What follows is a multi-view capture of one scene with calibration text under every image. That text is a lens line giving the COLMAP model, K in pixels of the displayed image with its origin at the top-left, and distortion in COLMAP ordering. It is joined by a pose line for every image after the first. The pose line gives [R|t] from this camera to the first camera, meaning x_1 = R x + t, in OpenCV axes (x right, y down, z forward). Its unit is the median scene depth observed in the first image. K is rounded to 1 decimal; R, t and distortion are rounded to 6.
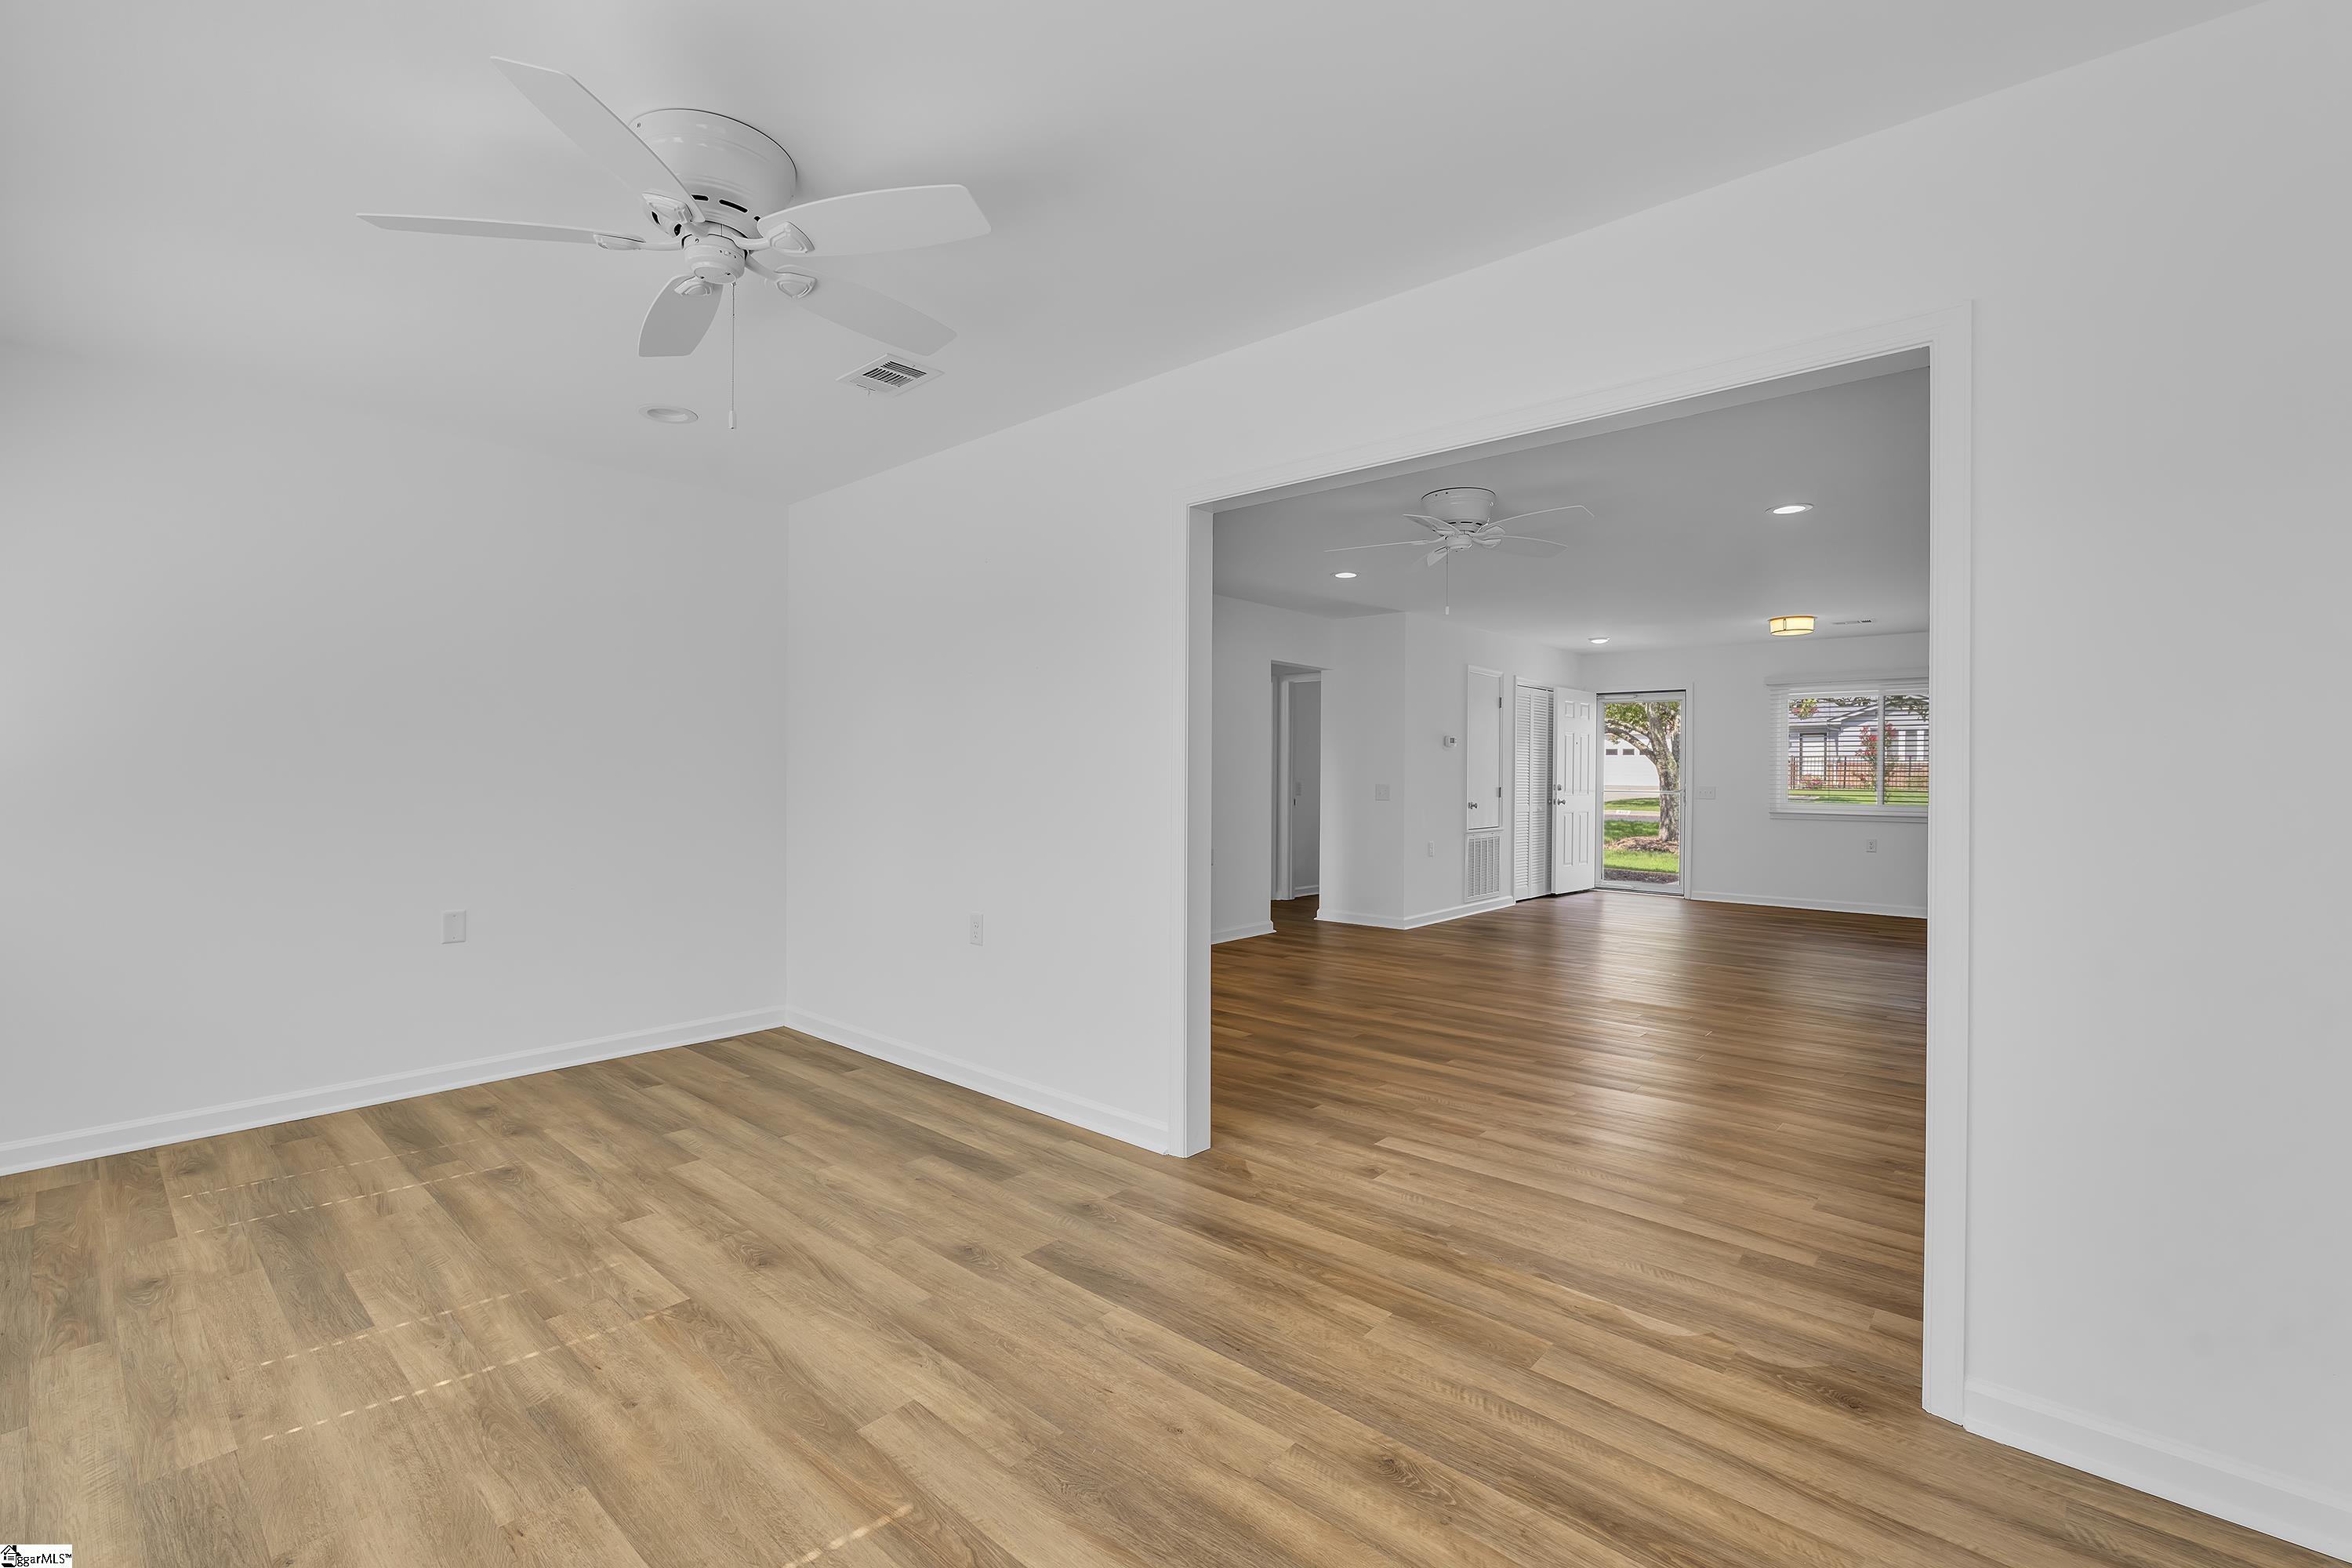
lens RADIAL K [[1023.9, 0, 1176.0], [0, 1023.9, 784.0], [0, 0, 1]] dist [-0.002326, 0.000312]
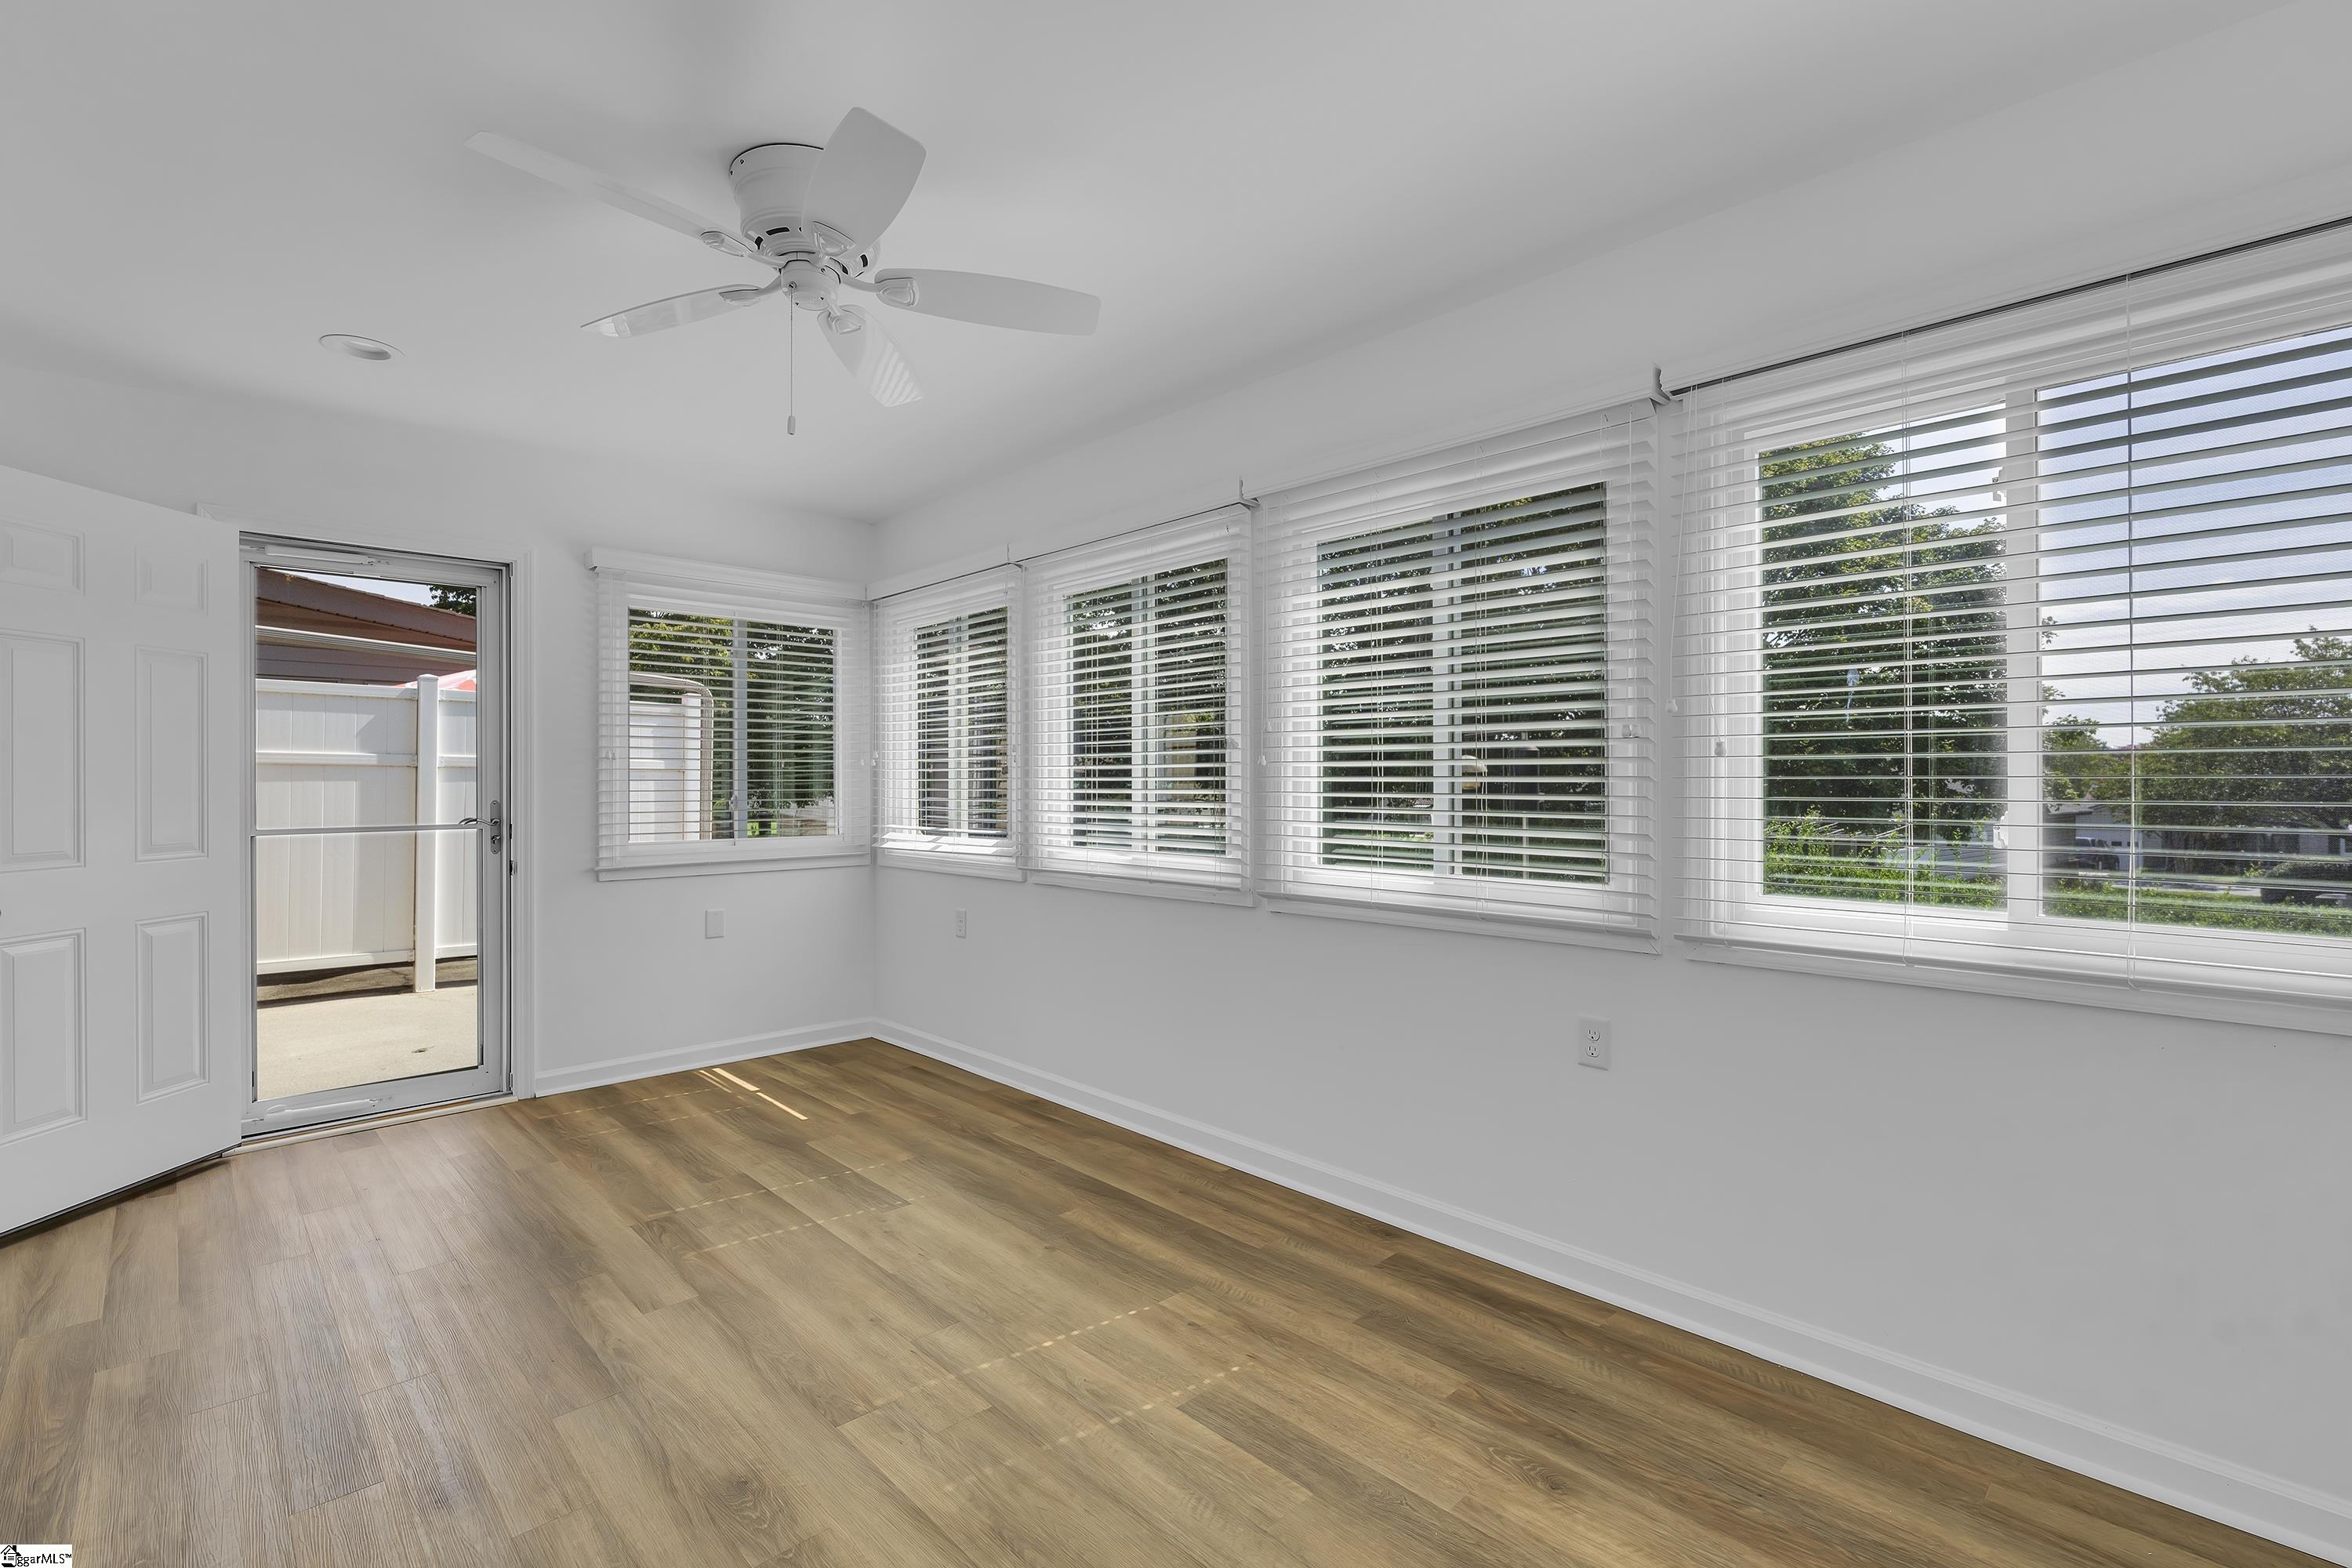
lens RADIAL K [[1023.9, 0, 1176.0], [0, 1023.9, 784.0], [0, 0, 1]] dist [-0.002326, 0.000312]
pose [[-0.997569, -0.001507, 0.069669, -0.867691], [-0.000843, 0.999954, 0.009553, -0.025987], [-0.069681, 0.009471, -0.997524, 1.938879]]
